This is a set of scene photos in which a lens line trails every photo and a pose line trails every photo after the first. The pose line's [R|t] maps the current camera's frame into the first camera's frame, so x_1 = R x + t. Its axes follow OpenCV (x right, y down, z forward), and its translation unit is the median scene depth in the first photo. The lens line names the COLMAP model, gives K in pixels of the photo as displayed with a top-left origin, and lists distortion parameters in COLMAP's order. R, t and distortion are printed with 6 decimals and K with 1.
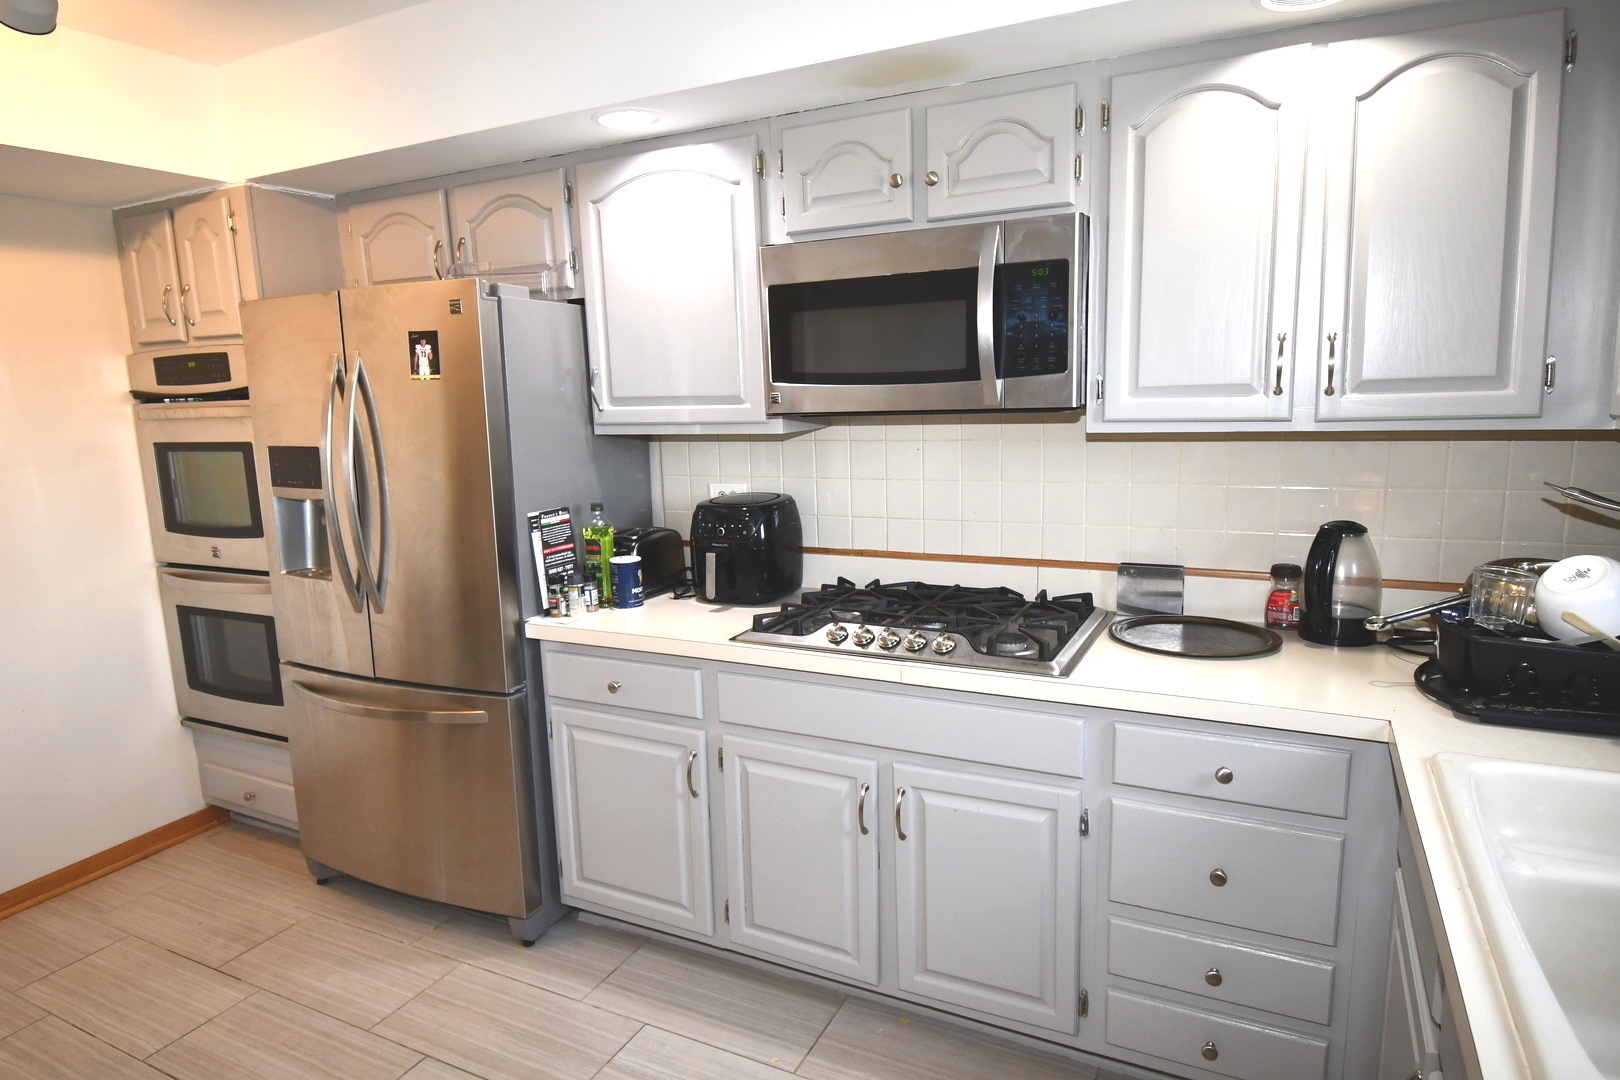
lens RADIAL K [[943.5, 0, 806.1], [0, 943.5, 548.0], [0, 0, 1]] dist [0.007743, -0.022982]
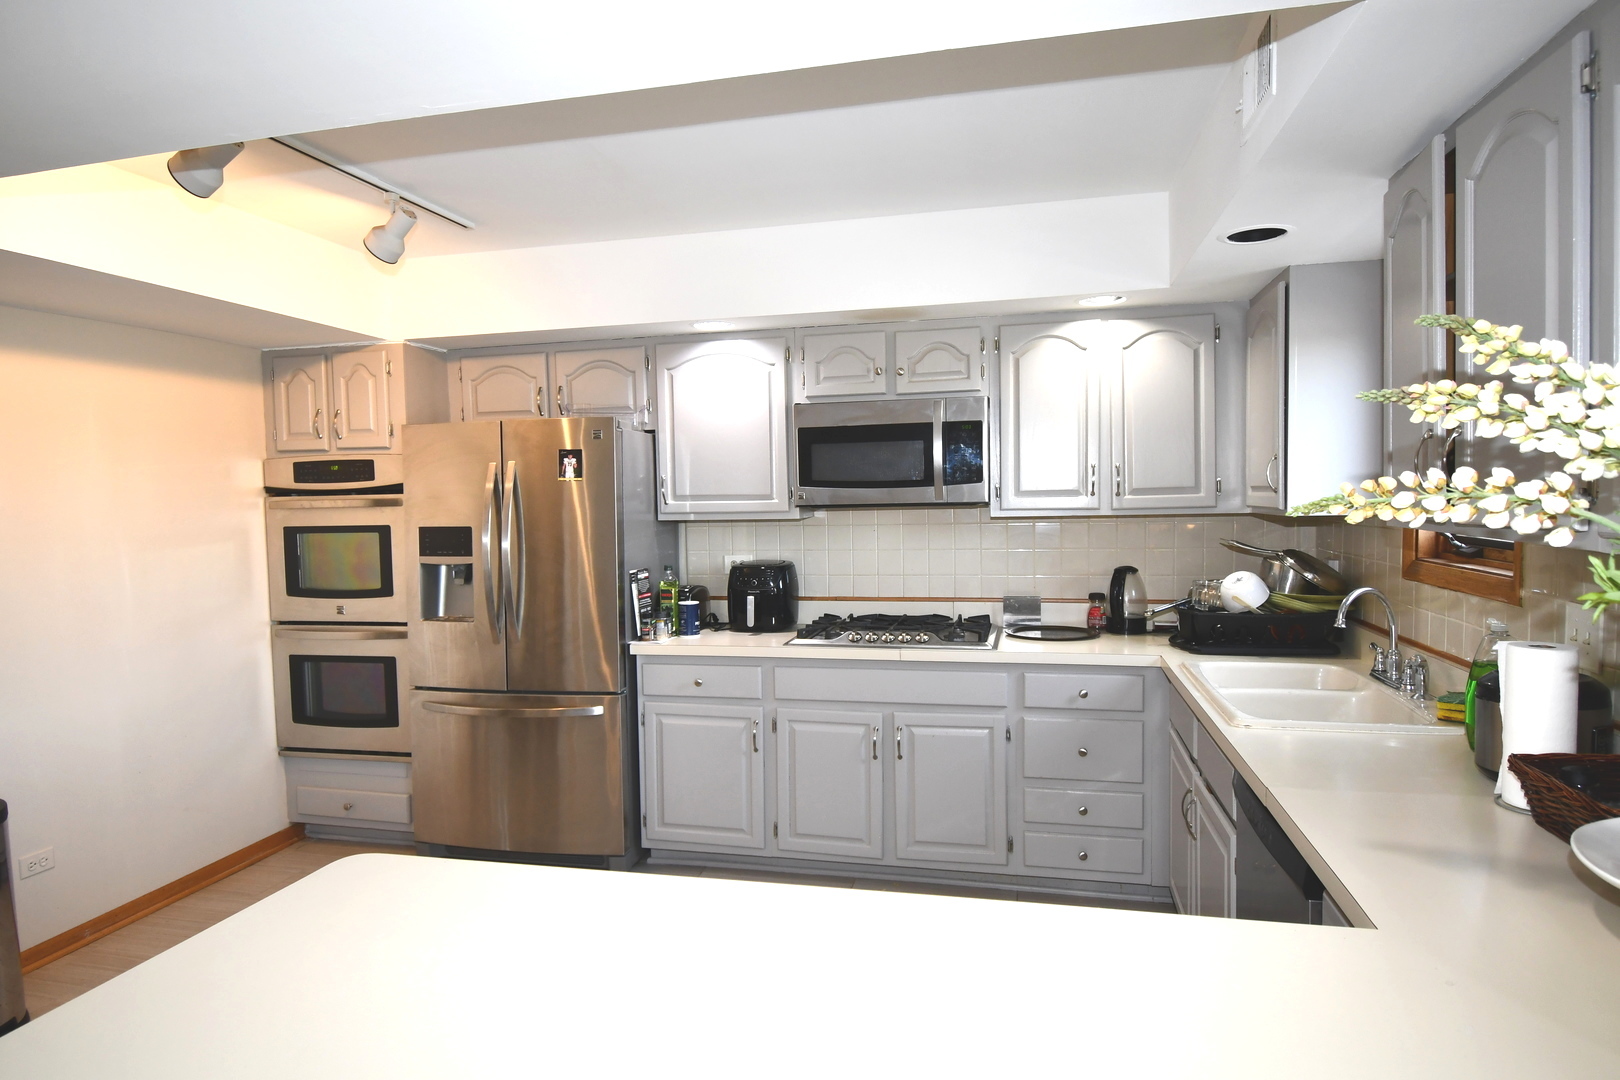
lens RADIAL K [[836.4, 0, 844.0], [0, 836.4, 540.5], [0, 0, 1]] dist [-0.002821, -0.000470]
pose [[0.972933, 0.000671, 0.231087, -0.272811], [0.027243, 0.992689, -0.117583, 0.080737], [-0.229477, 0.120696, 0.965802, -0.359684]]
